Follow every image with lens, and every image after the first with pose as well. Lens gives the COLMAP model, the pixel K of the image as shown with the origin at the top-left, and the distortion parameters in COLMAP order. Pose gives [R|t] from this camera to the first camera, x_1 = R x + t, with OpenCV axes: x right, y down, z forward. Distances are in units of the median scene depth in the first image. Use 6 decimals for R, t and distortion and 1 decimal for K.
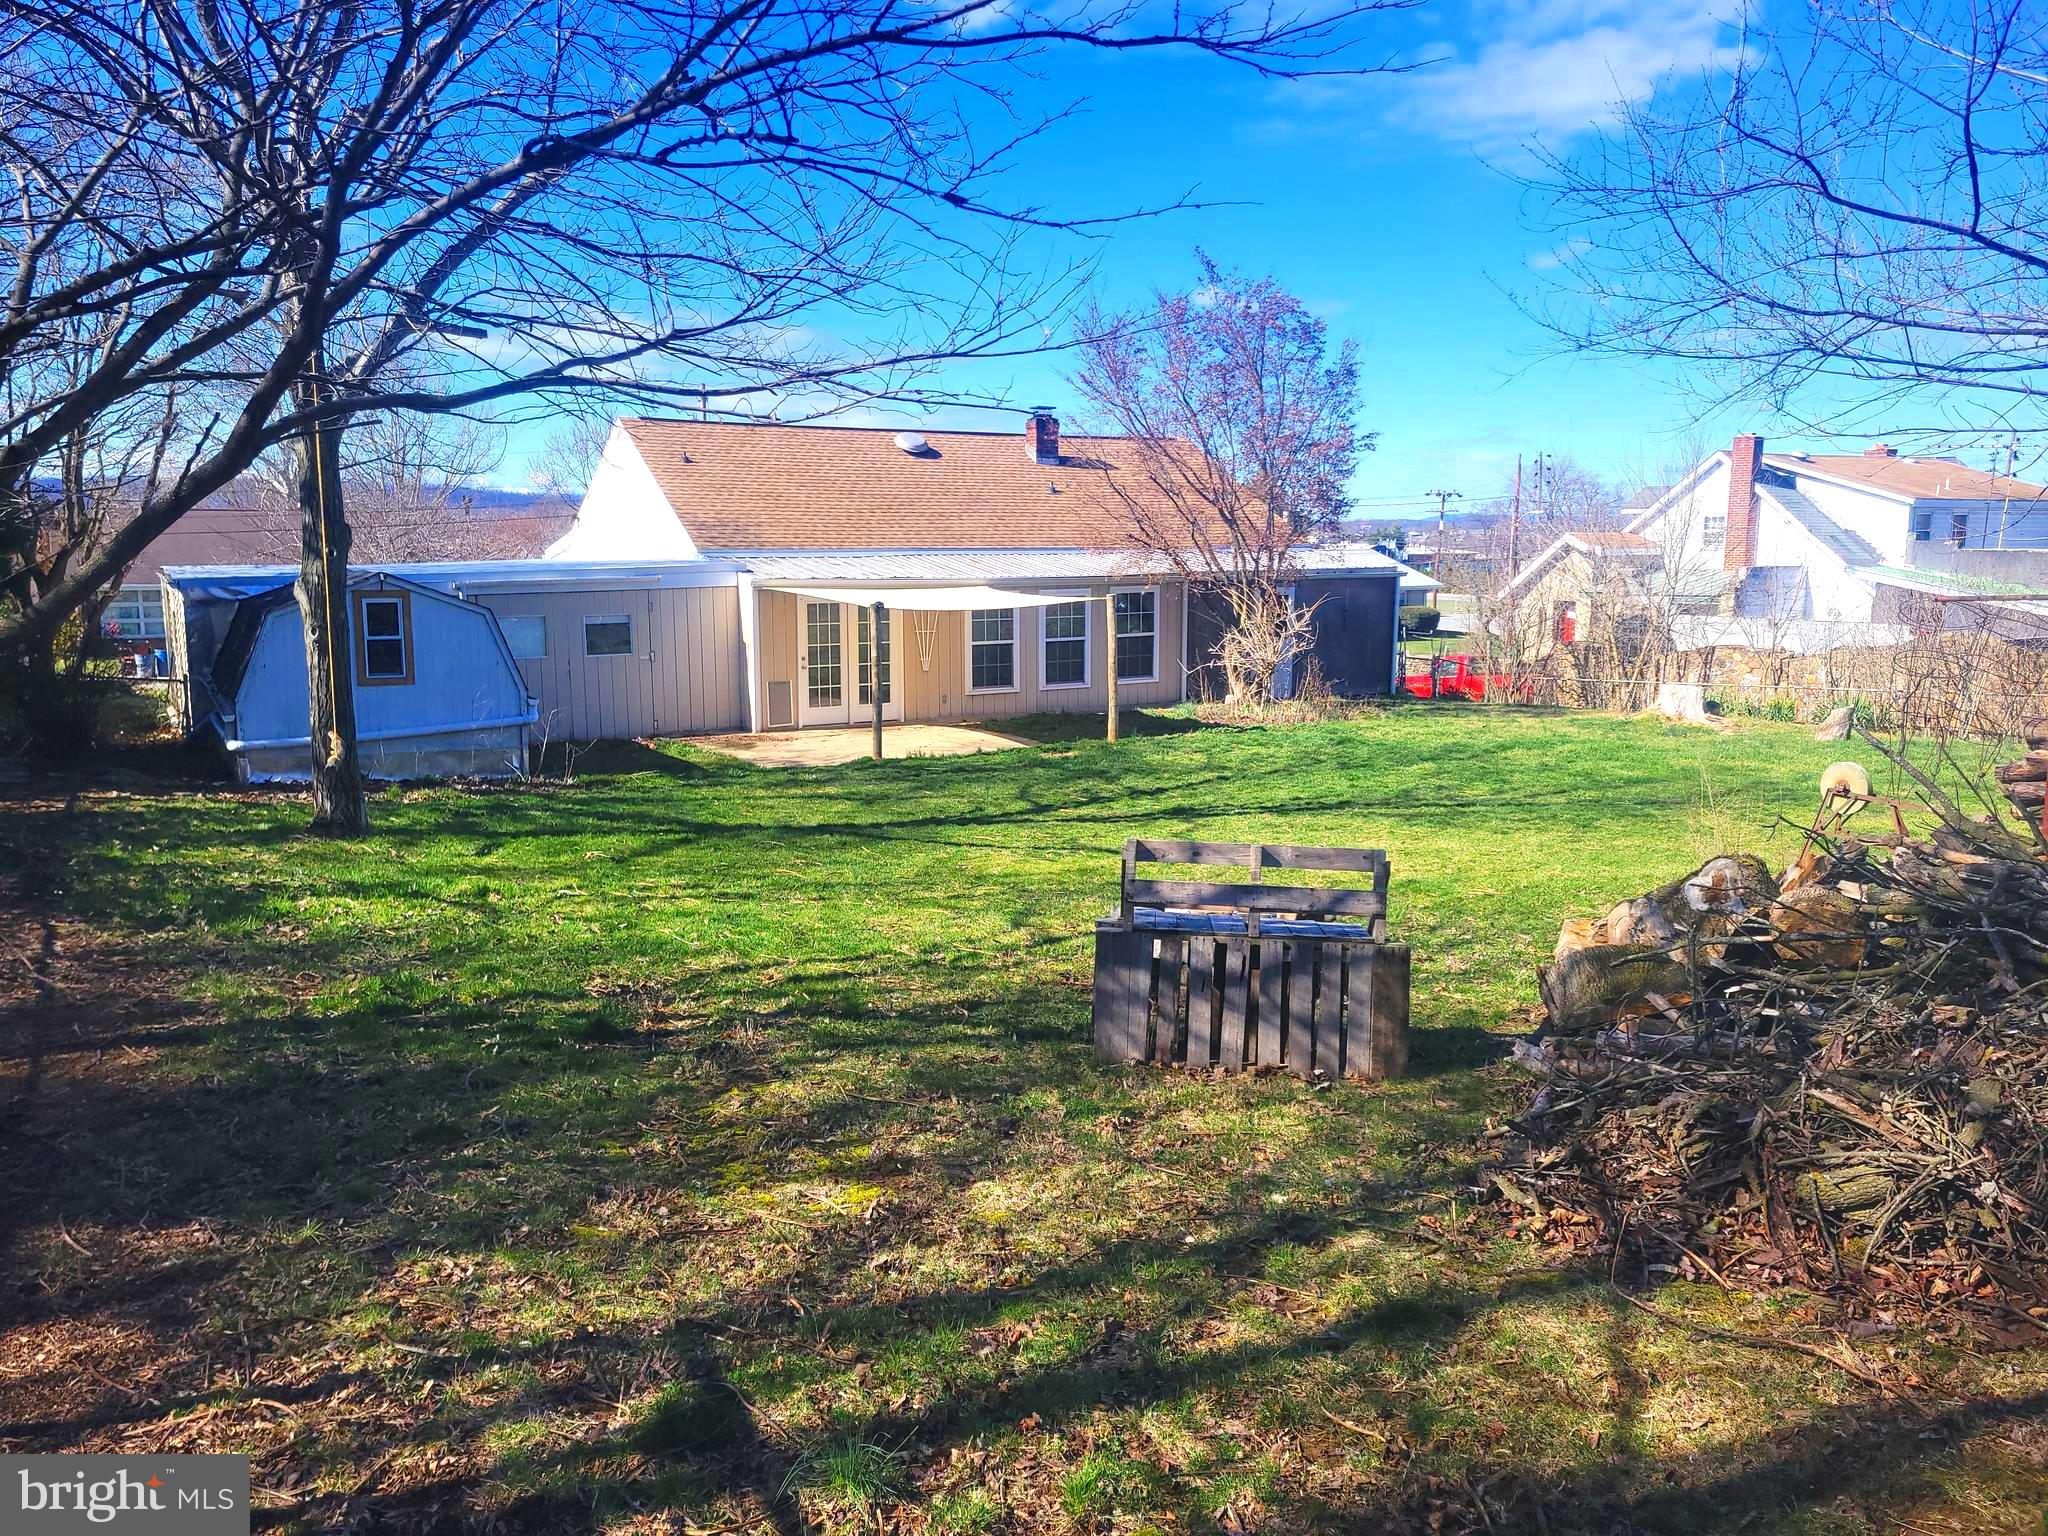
lens RADIAL K [[1530.6, 0, 1024.5], [0, 1530.6, 760.7], [0, 0, 1]] dist [0.040481, -0.021975]
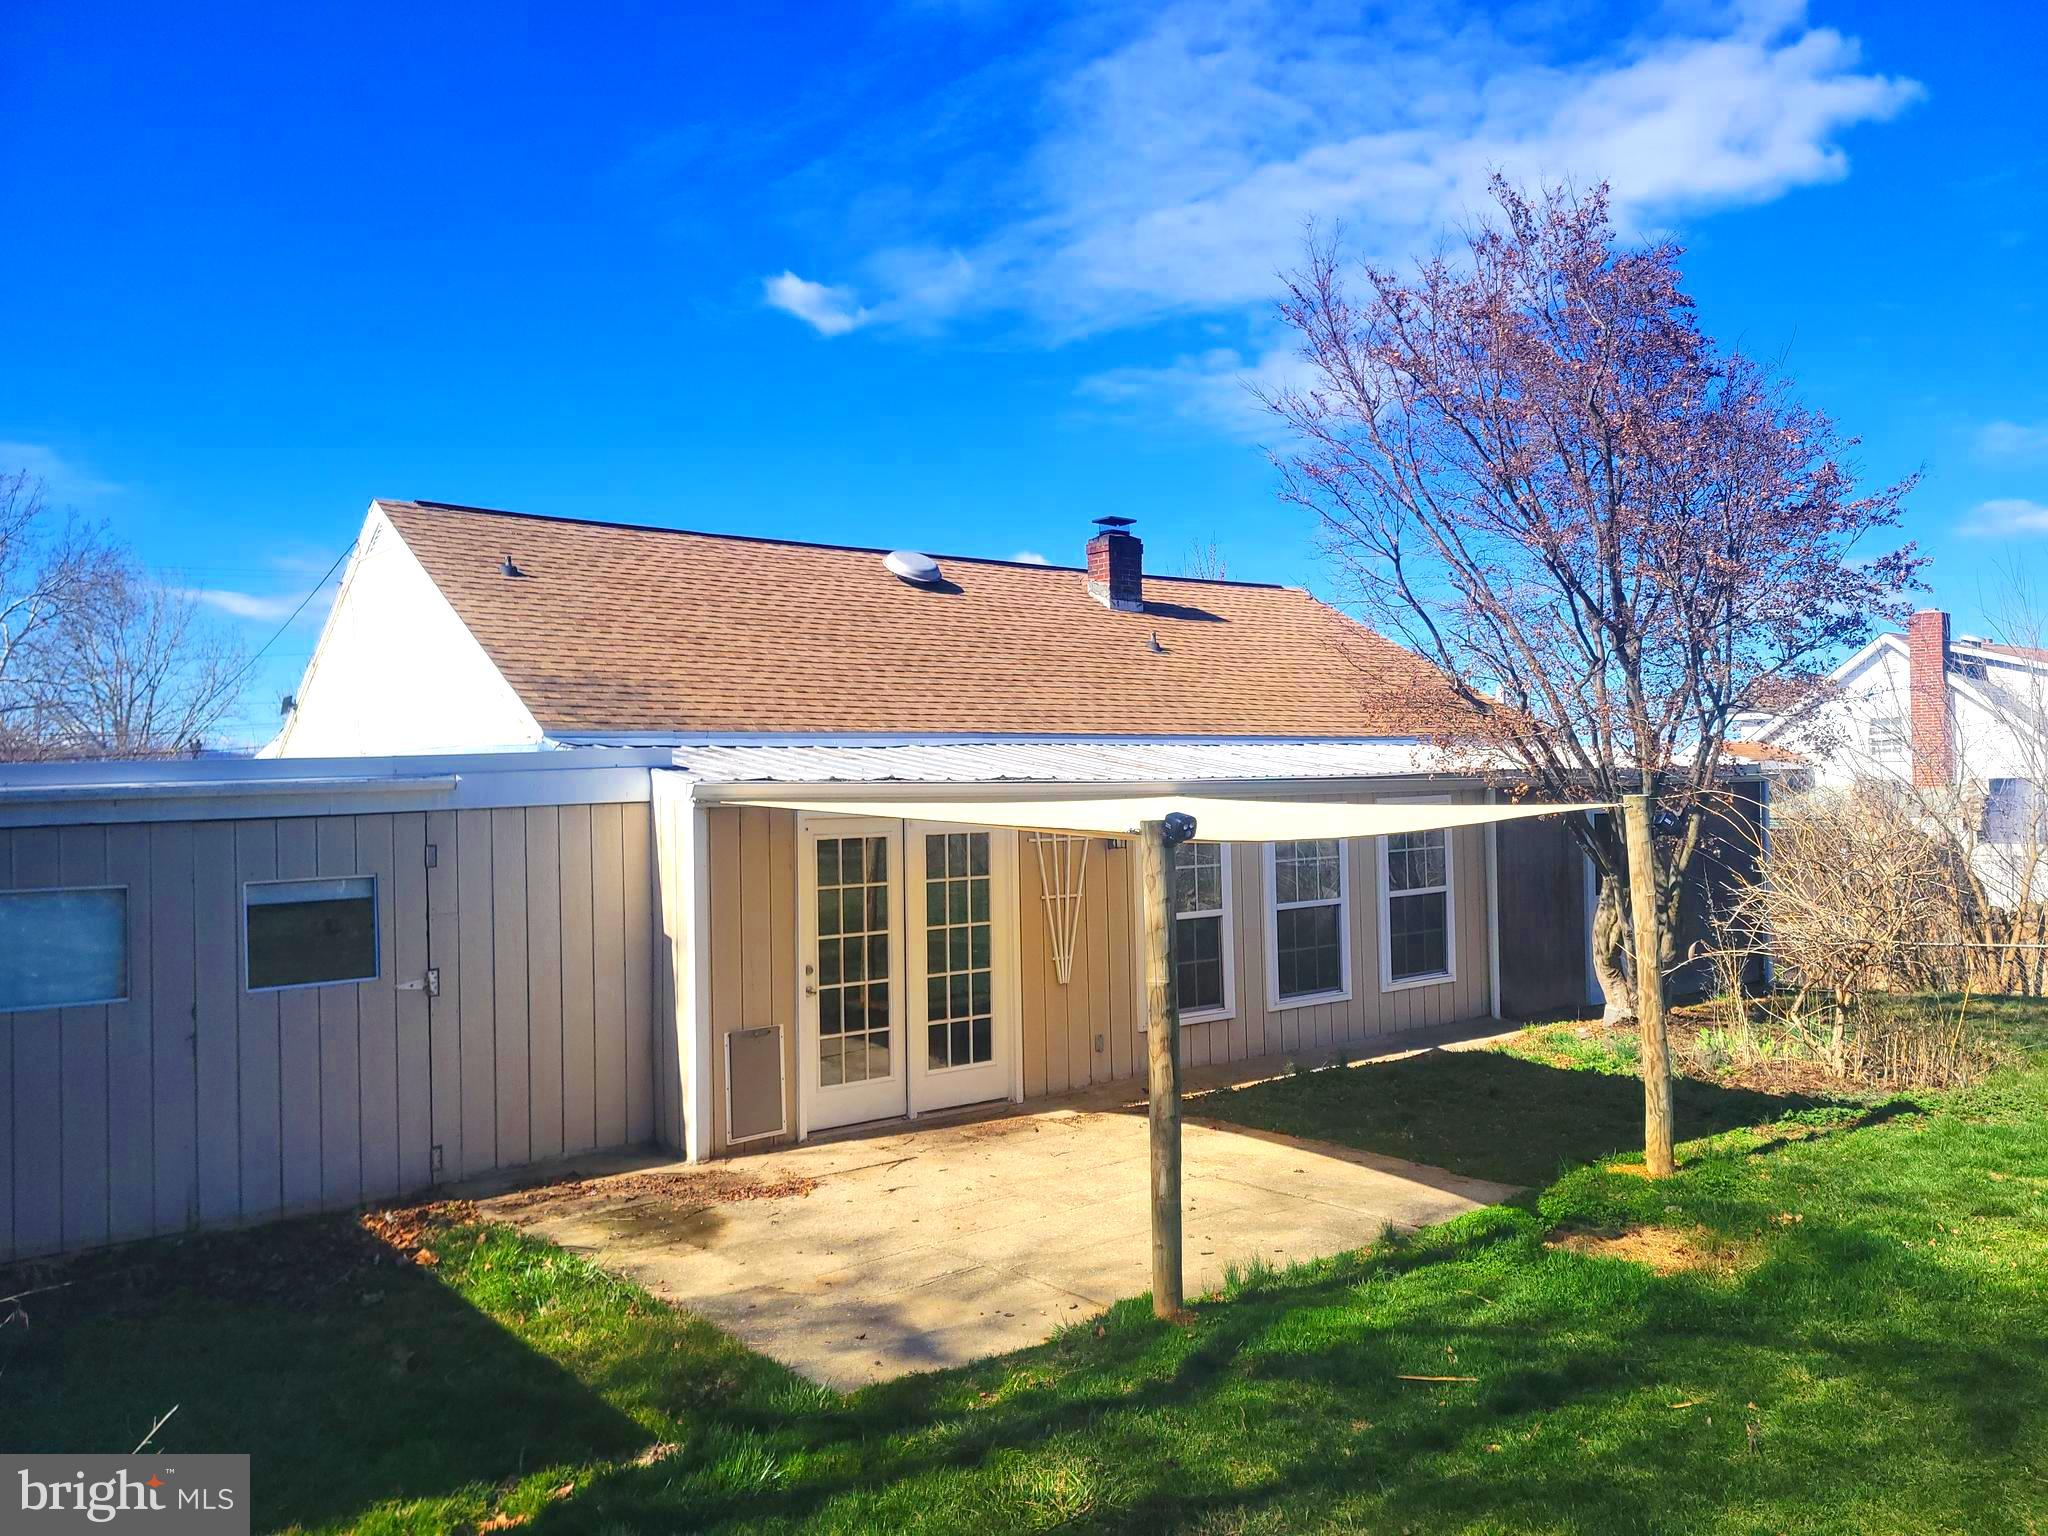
lens RADIAL K [[1530.6, 0, 1011.4], [0, 1530.6, 778.1], [0, 0, 1]] dist [0.040481, -0.021975]
pose [[0.993682, -0.020434, 0.110354, -0.132883], [0.037416, 0.987349, -0.154082, -0.051259], [-0.105809, 0.157237, 0.981876, 0.567940]]
